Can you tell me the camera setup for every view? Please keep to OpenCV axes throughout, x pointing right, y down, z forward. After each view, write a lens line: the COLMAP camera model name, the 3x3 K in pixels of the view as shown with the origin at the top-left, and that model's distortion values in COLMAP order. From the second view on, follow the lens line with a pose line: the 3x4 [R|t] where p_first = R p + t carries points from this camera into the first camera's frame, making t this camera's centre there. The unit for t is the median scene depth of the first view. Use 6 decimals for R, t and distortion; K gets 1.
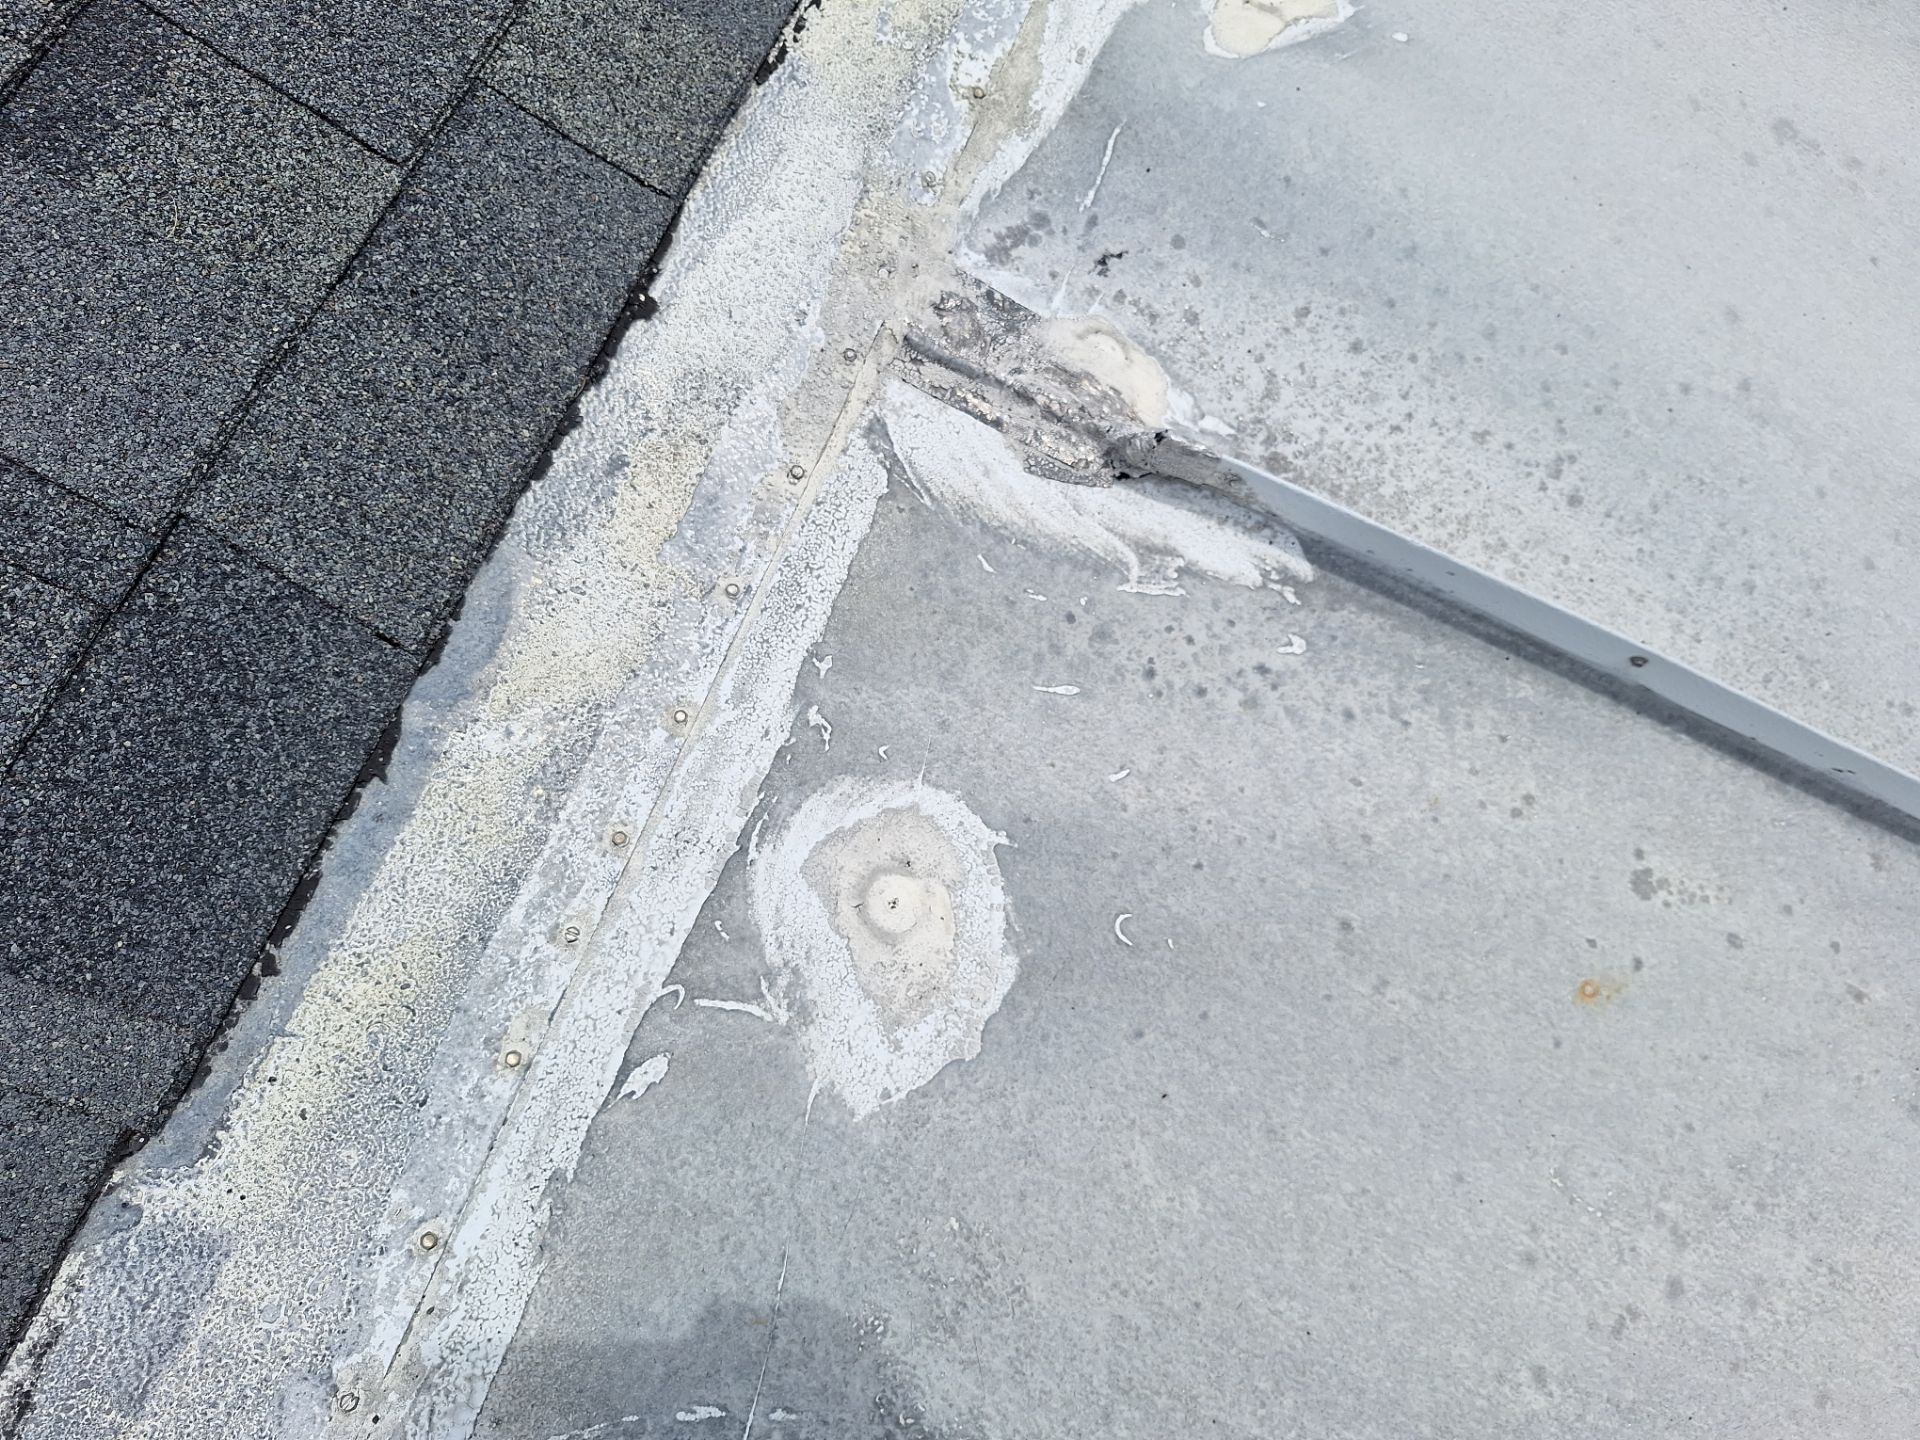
lens RADIAL K [[1304.5, 0, 975.4], [0, 1304.5, 706.6], [0, 0, 1]] dist [0.086047, -0.108904]
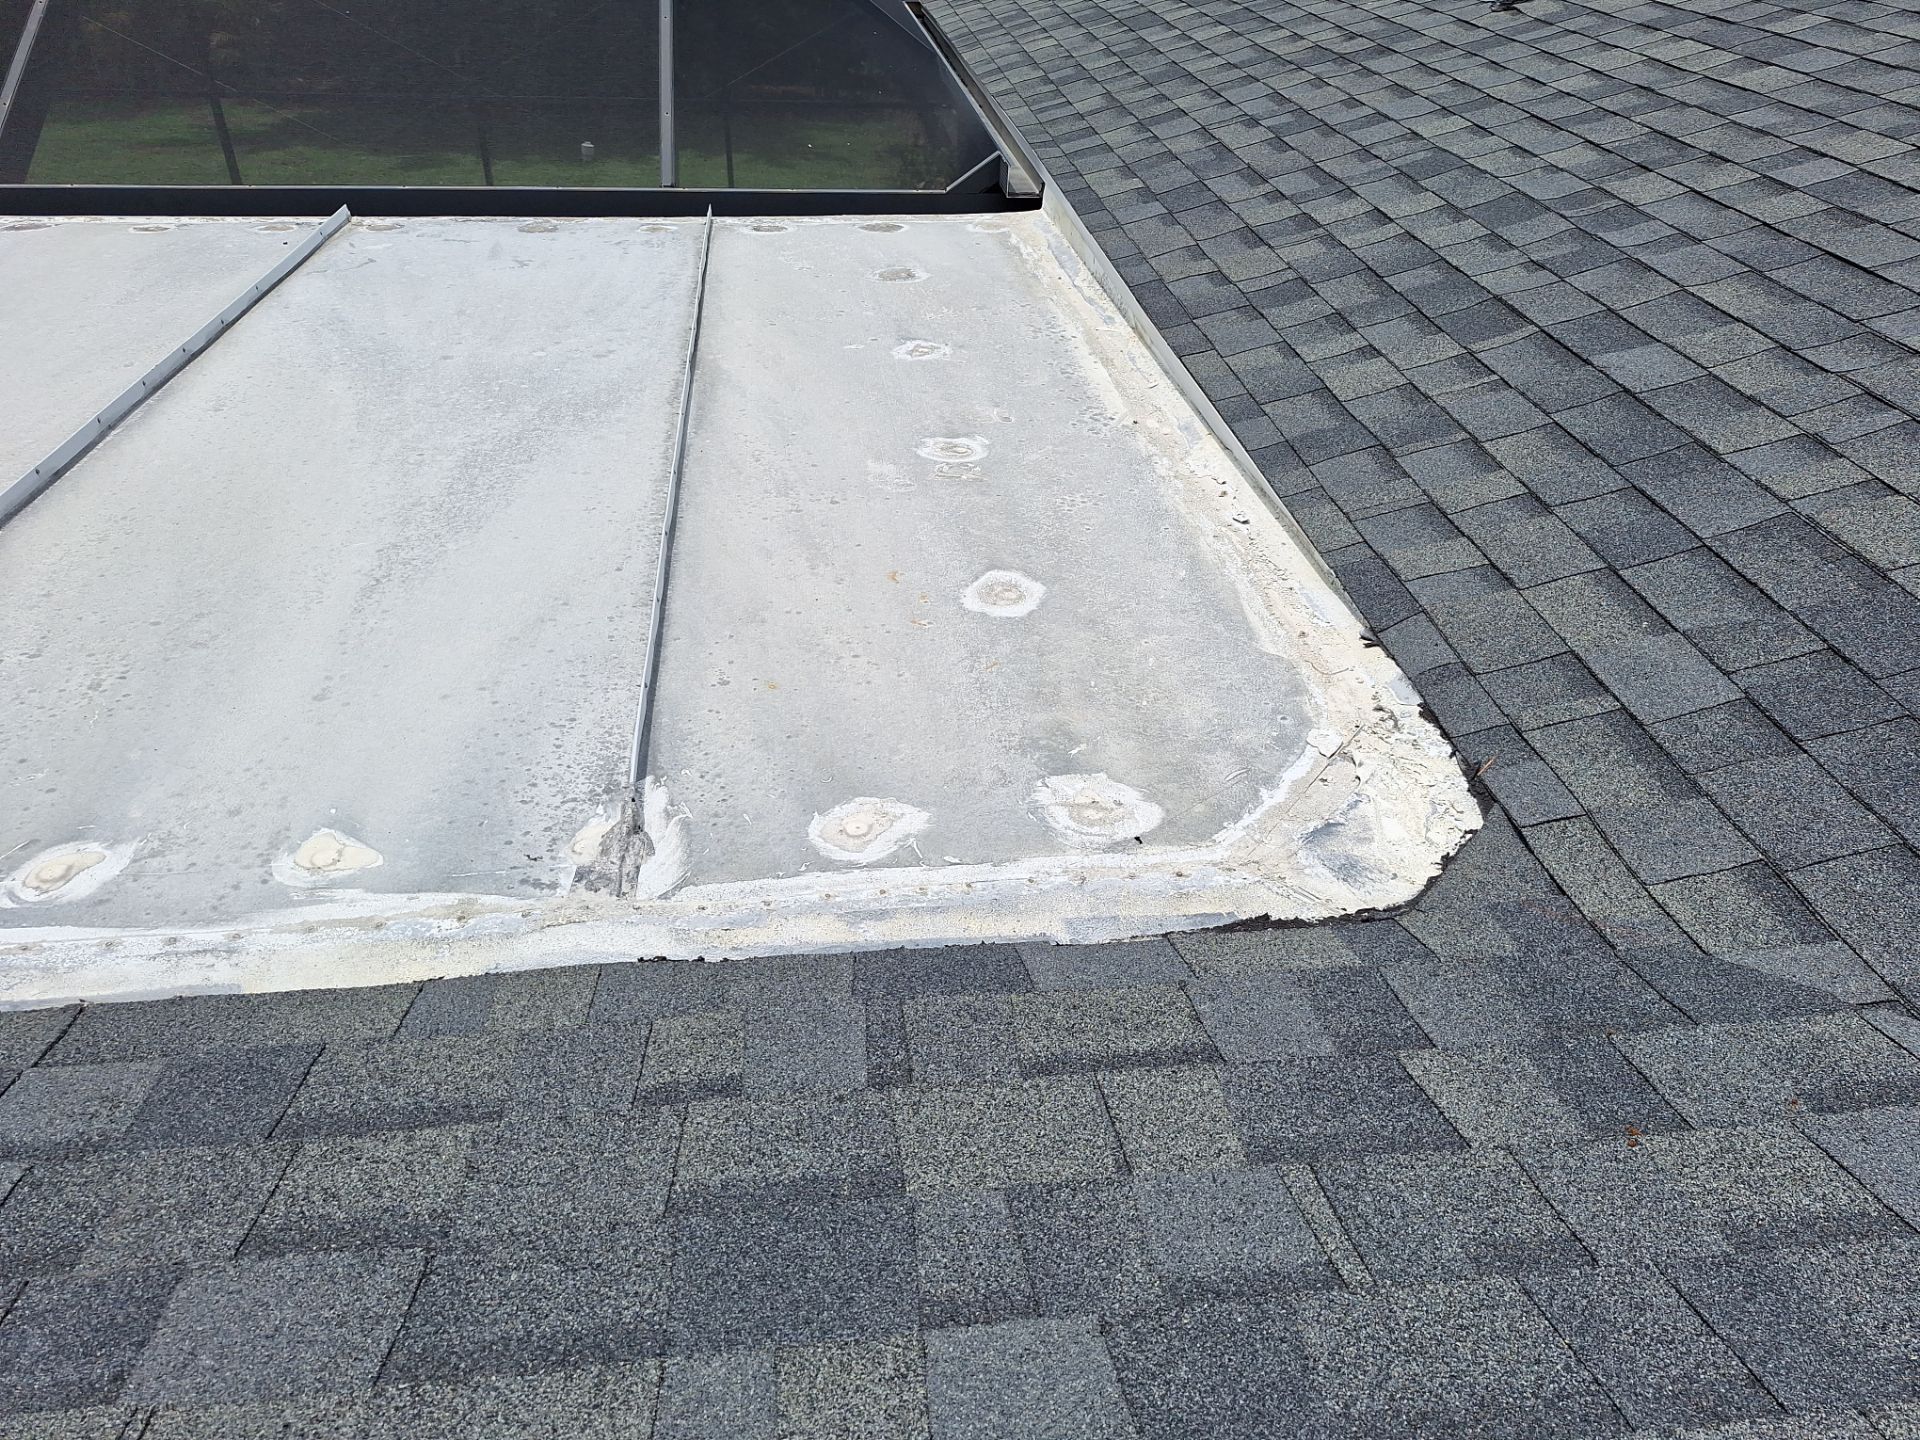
lens RADIAL K [[1357.4, 0, 956.0], [0, 1357.4, 668.9], [0, 0, 1]] dist [0.079245, -0.104013]
pose [[-0.453059, -0.635905, 0.624790, -1.471772], [0.808930, 0.001293, 0.587903, -1.152181], [-0.374659, 0.771766, 0.513817, -0.645546]]
